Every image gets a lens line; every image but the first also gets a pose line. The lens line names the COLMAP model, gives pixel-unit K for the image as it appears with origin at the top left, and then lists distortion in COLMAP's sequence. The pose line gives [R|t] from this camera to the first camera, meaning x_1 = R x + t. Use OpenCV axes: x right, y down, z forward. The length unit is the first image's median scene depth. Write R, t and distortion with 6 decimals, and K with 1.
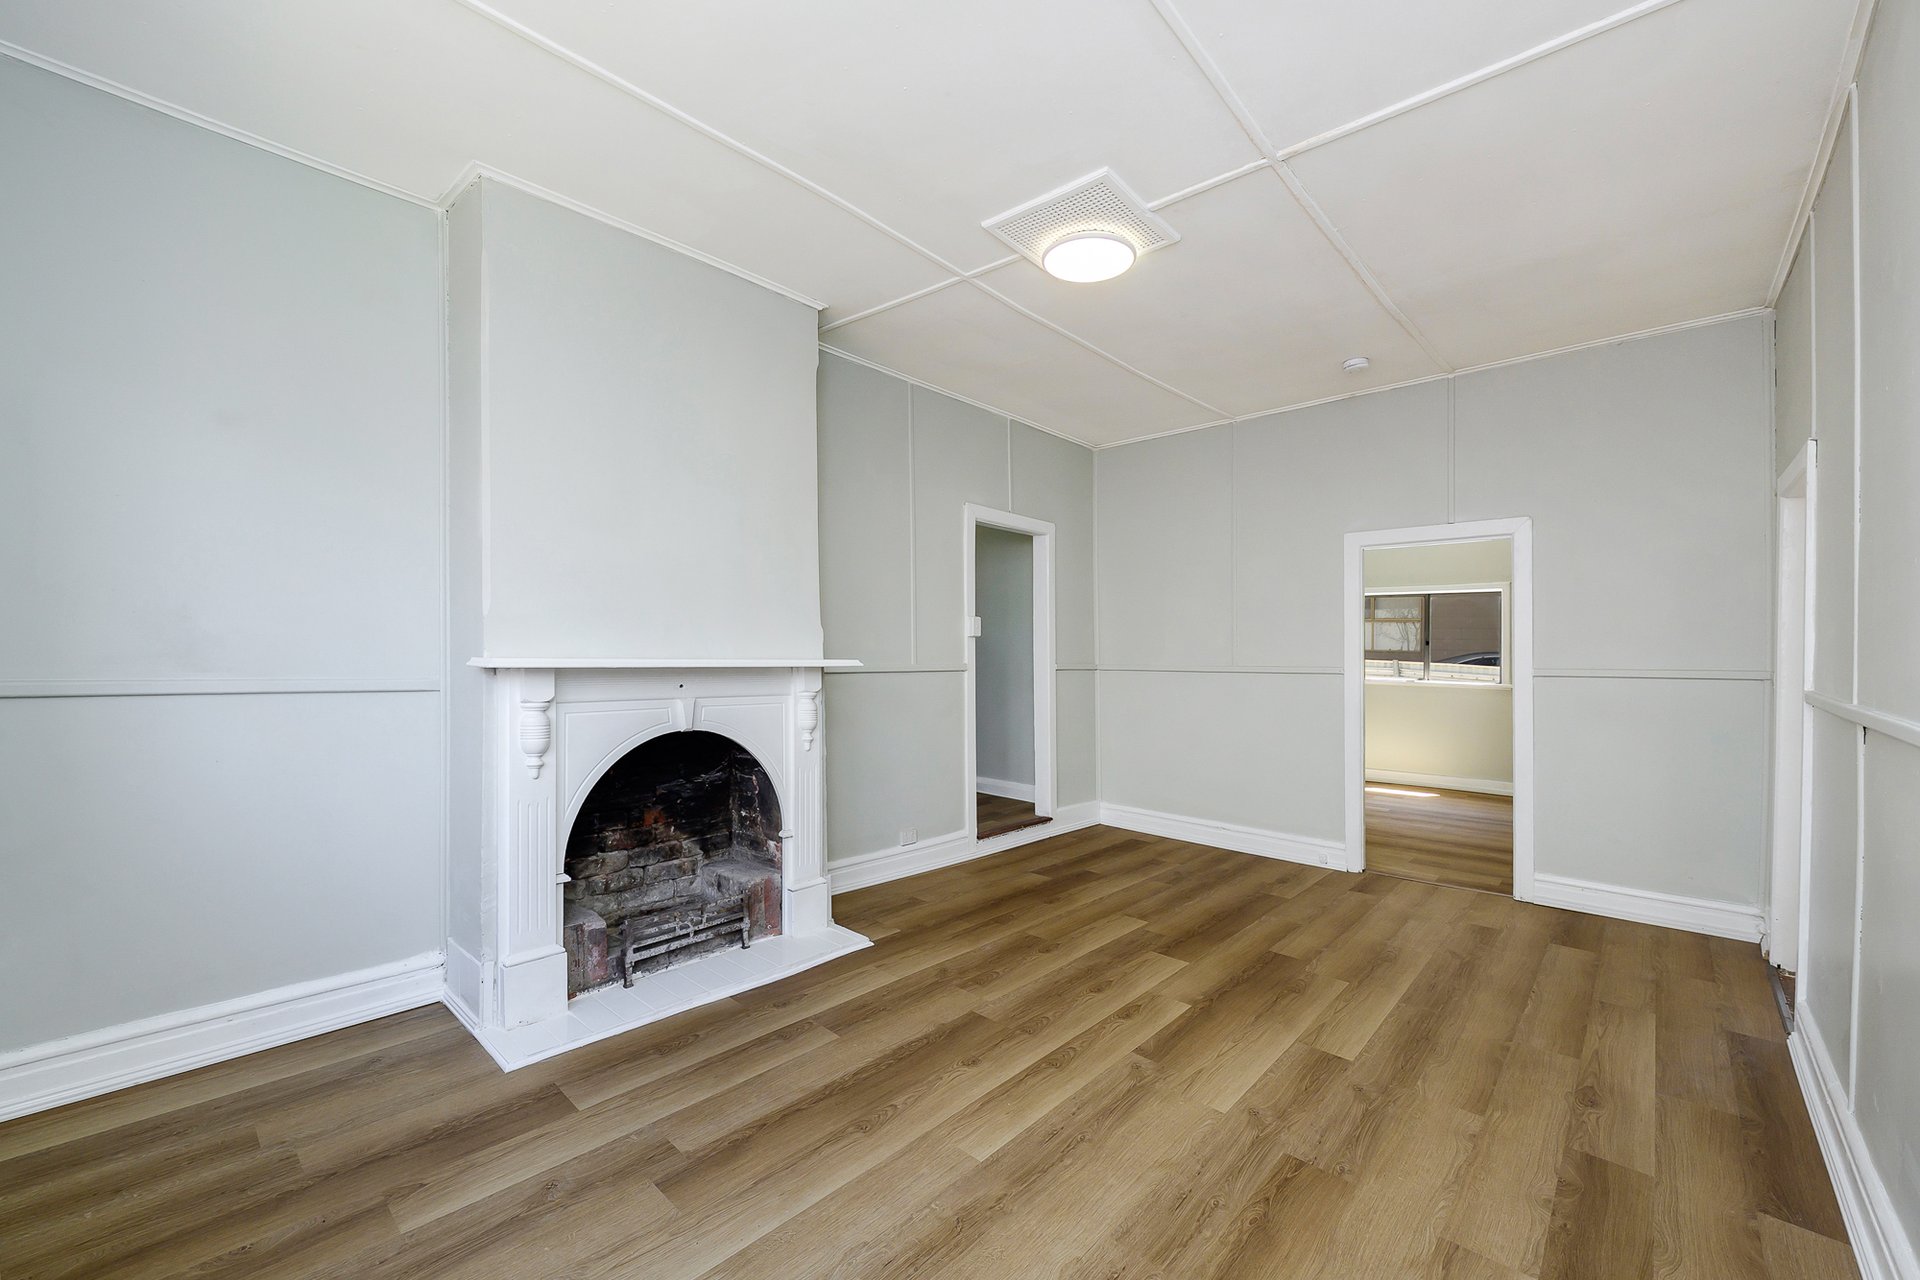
lens RADIAL K [[751.4, 0, 946.5], [0, 751.4, 637.0], [0, 0, 1]] dist [-0.000832, -0.000433]
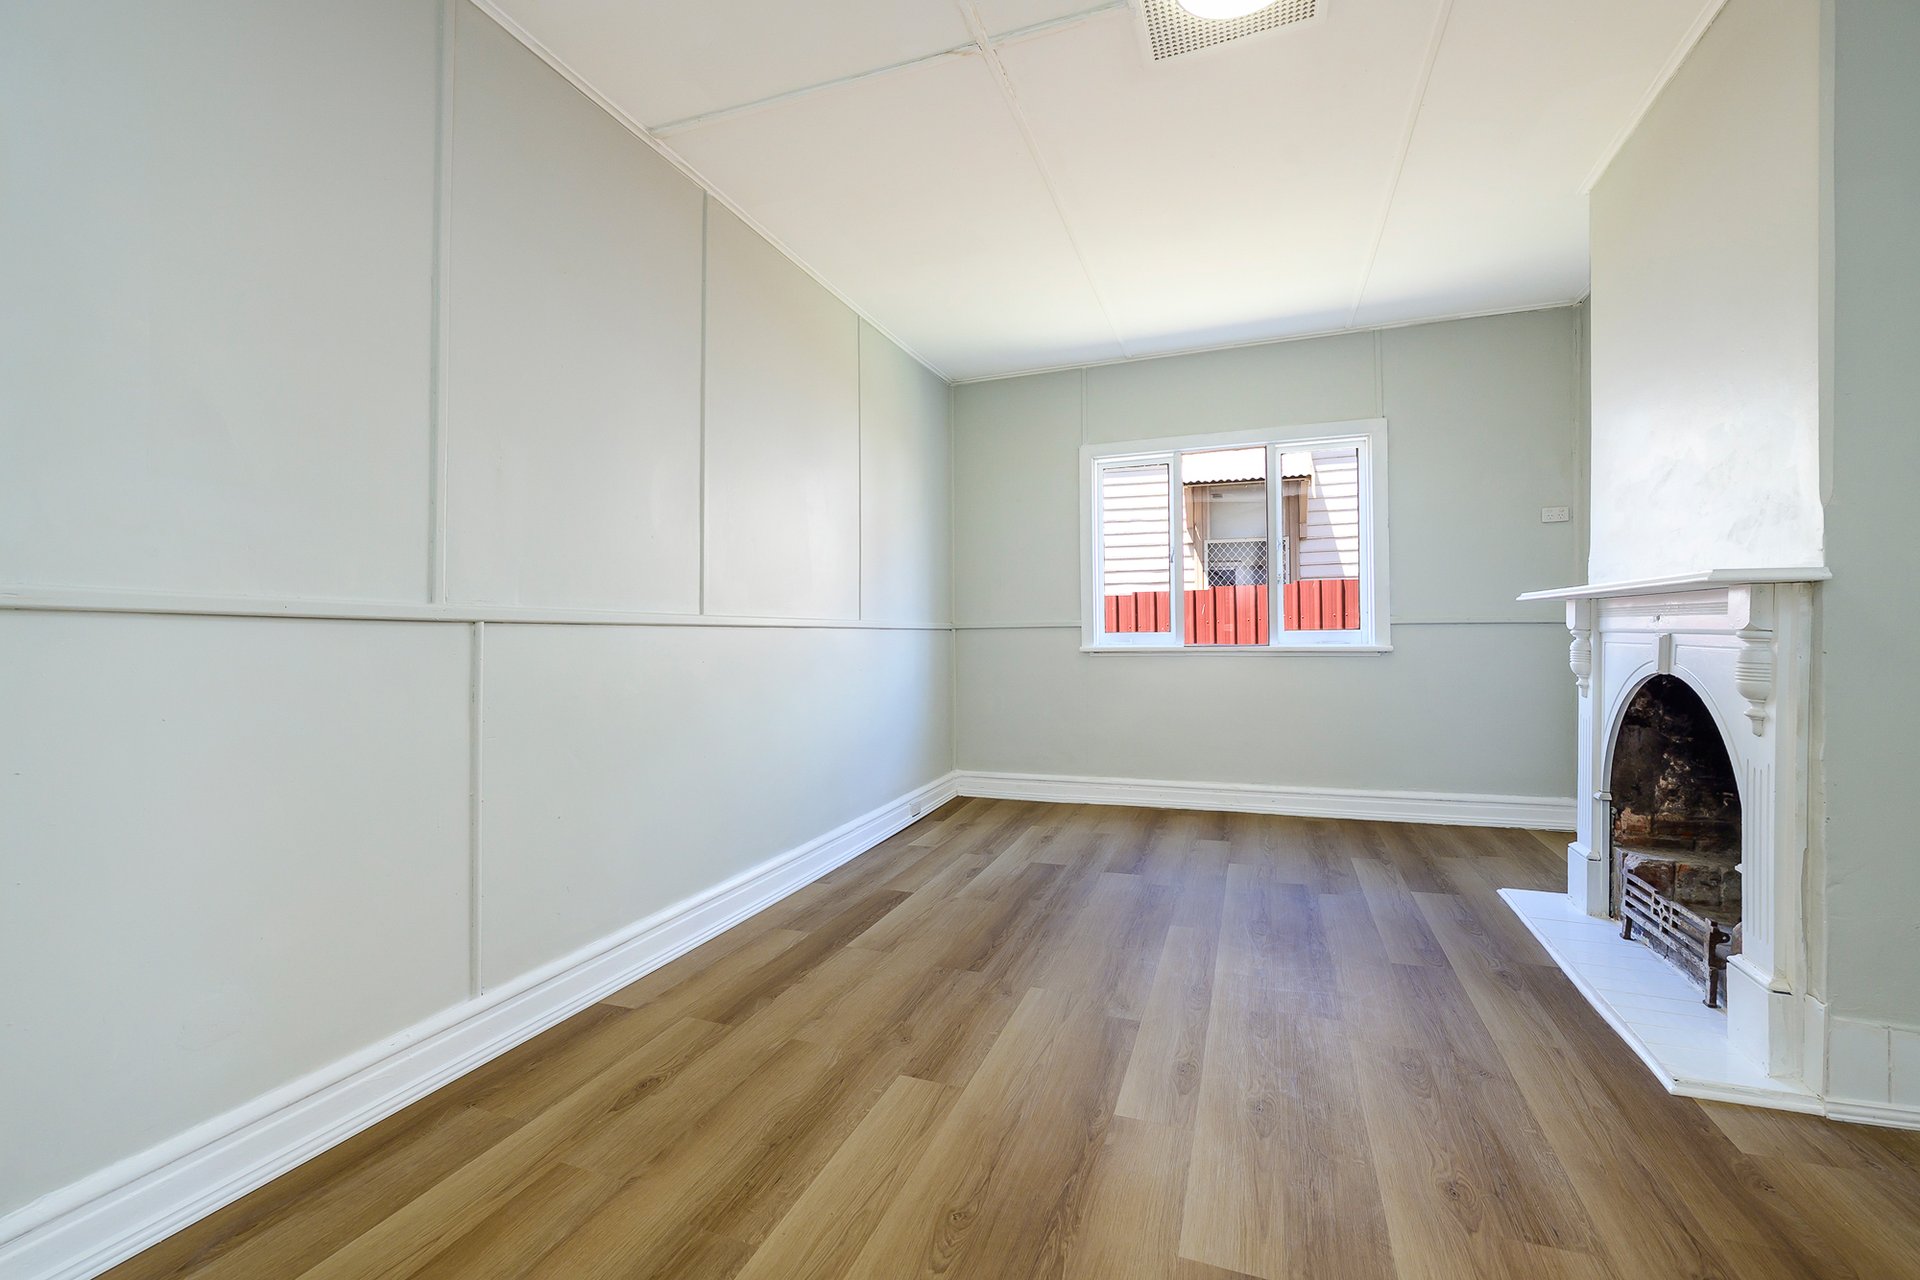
lens RADIAL K [[751.4, 0, 946.5], [0, 751.4, 637.0], [0, 0, 1]] dist [-0.000832, -0.000433]
pose [[-0.935168, -0.007334, -0.354128, 0.707023], [-0.003765, 0.999935, -0.010766, 0.105934], [0.354184, -0.008735, -0.935135, 1.598380]]
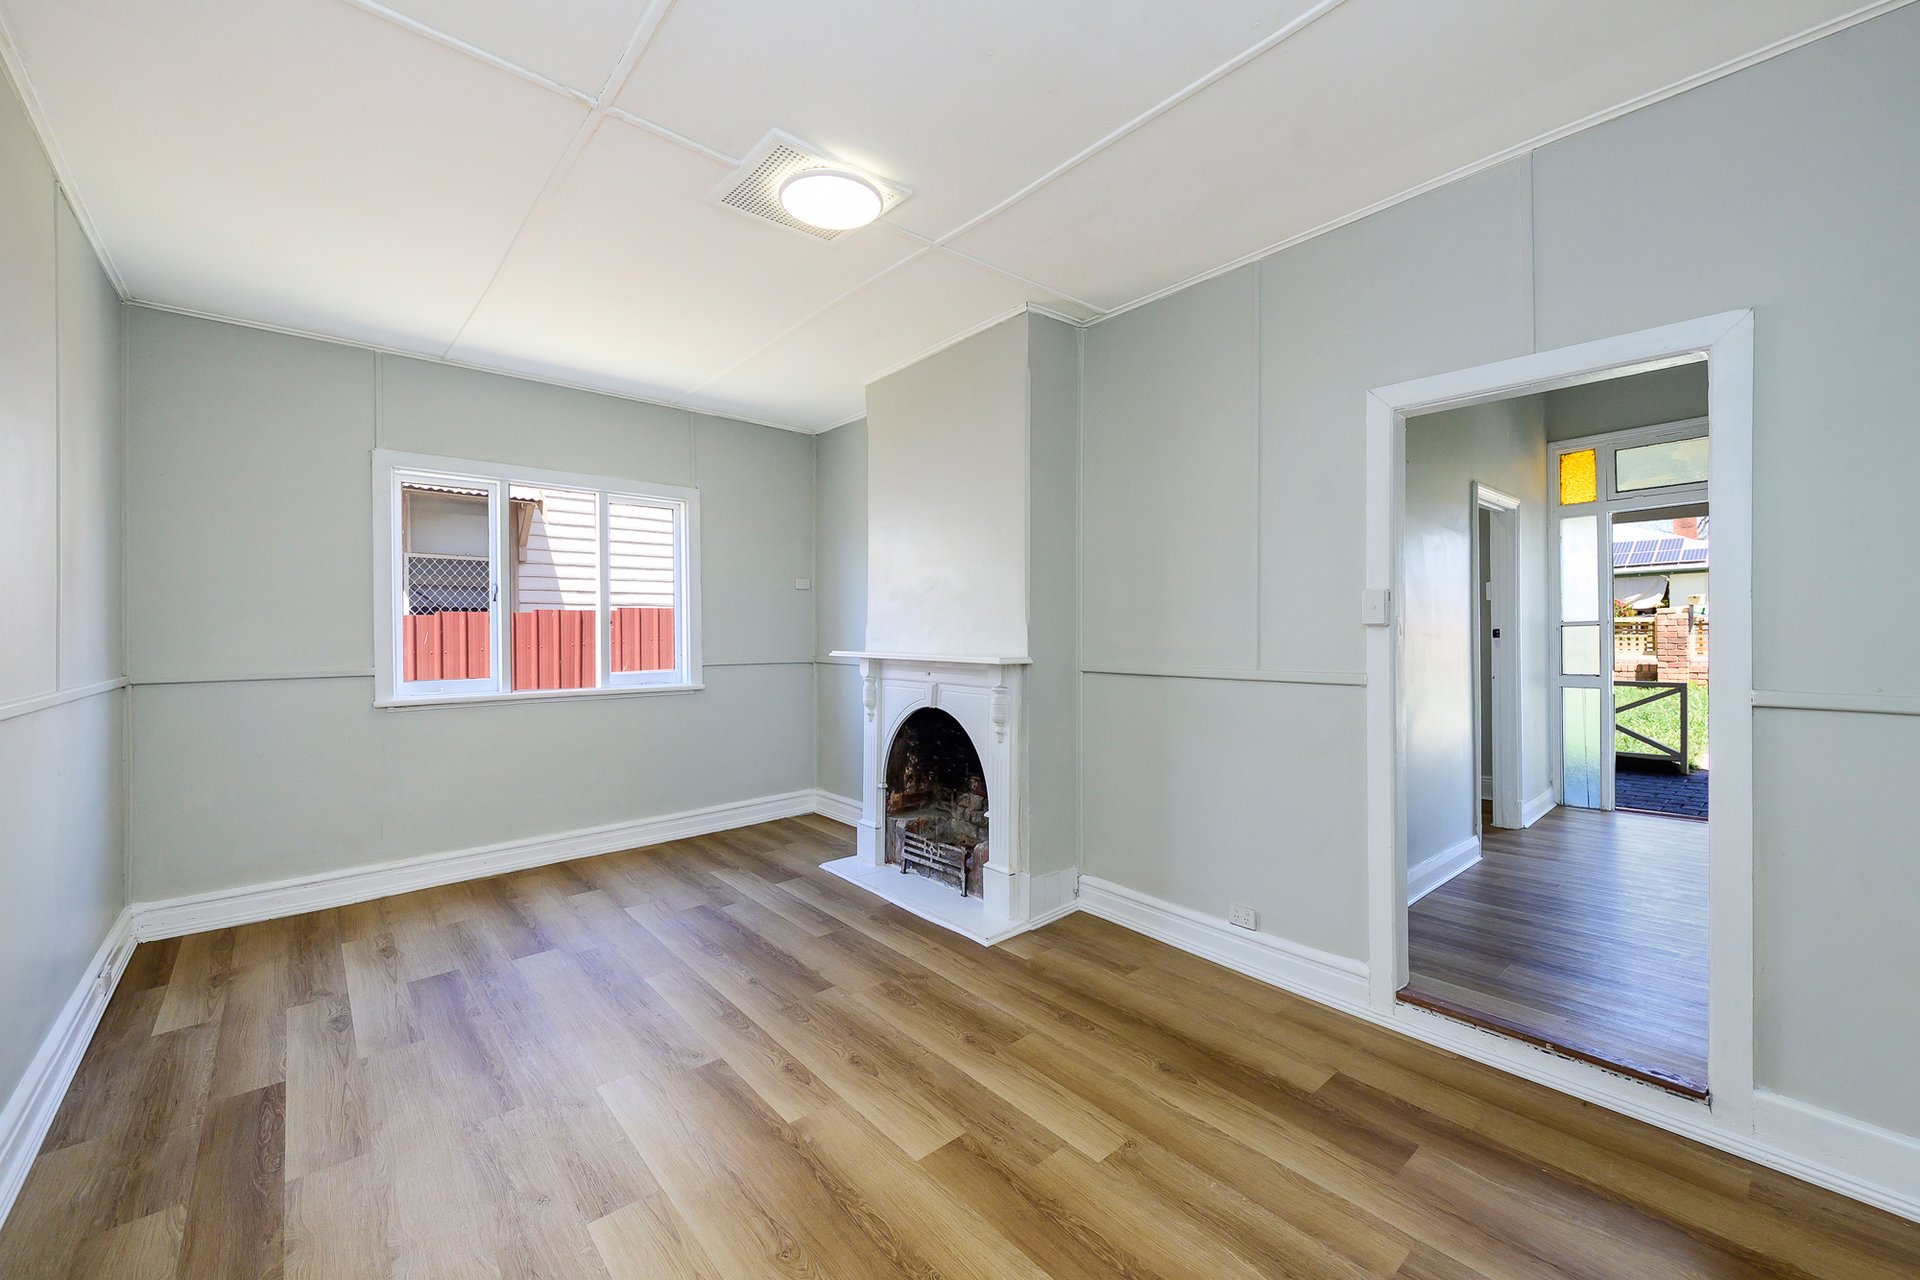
lens RADIAL K [[796.2, 0, 960.0], [0, 796.2, 640.0], [0, 0, 1]] dist [0.000005, -0.000308]
pose [[-0.118725, -0.005912, -0.992910, 1.139731], [0.013228, 0.999884, -0.007536, 0.018965], [0.992839, -0.014029, -0.118633, 1.320510]]
